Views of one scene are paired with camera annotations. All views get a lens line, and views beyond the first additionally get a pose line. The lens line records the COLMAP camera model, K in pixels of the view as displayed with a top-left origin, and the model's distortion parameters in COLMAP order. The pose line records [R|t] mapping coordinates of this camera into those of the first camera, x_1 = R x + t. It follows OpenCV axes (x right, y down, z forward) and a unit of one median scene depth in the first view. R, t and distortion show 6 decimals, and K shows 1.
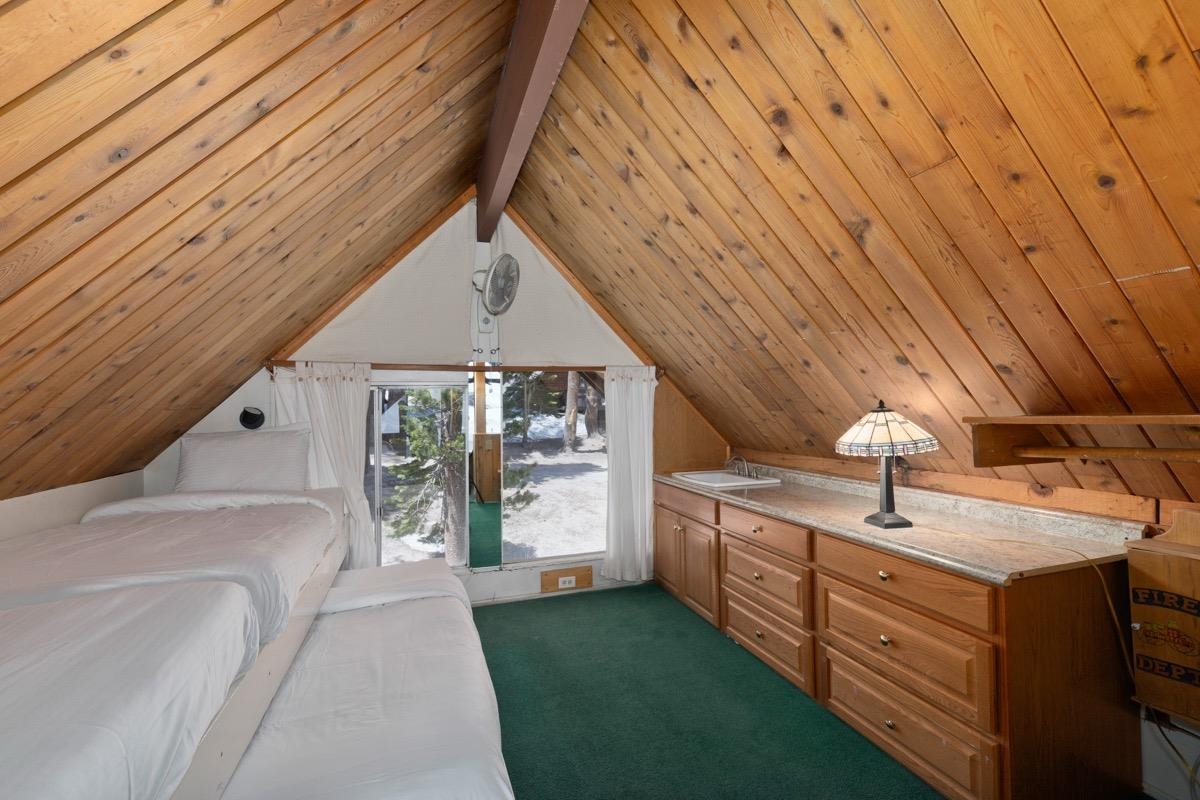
lens RADIAL K [[540.1, 0, 606.1], [0, 540.1, 398.2], [0, 0, 1]] dist [0.011559, 0.000285]
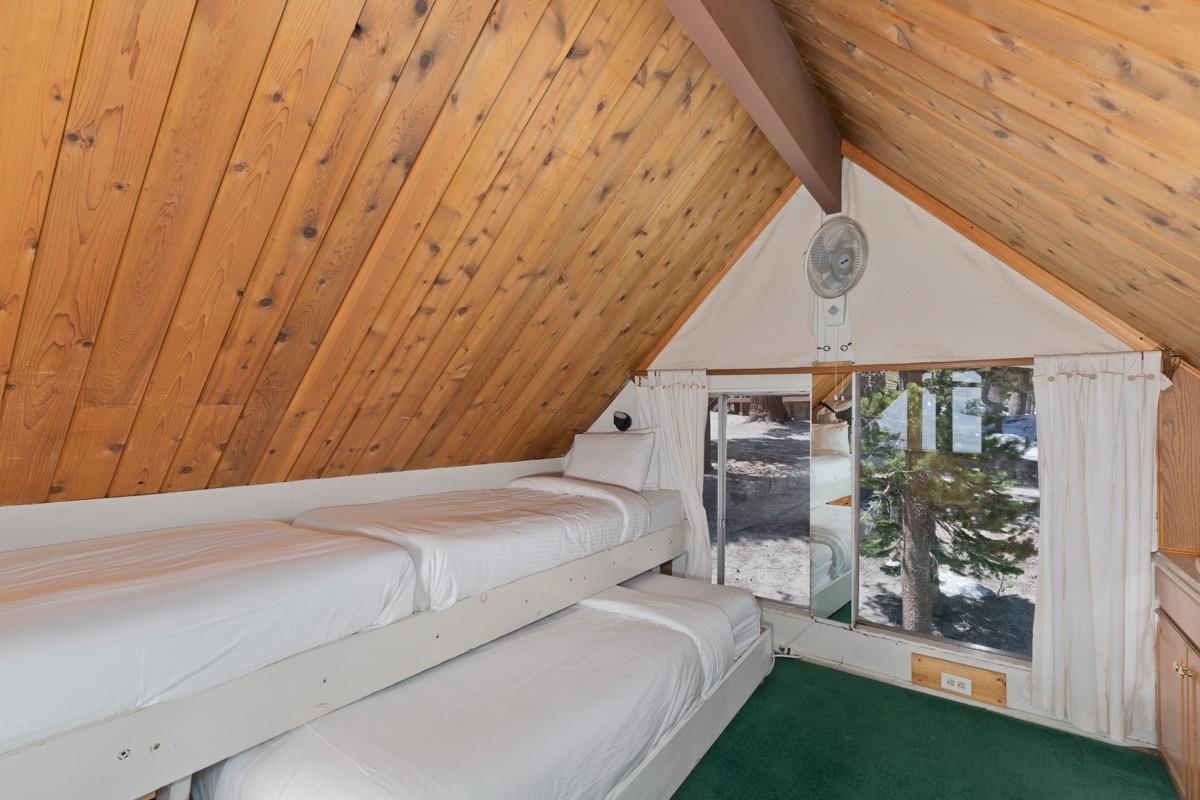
lens RADIAL K [[540.1, 0, 606.1], [0, 540.1, 398.2], [0, 0, 1]] dist [0.011559, 0.000285]
pose [[0.577577, -0.003663, -0.816328, 0.263146], [-0.010783, 0.999868, -0.012116, 0.000632], [0.816265, 0.015801, 0.577462, 0.291858]]
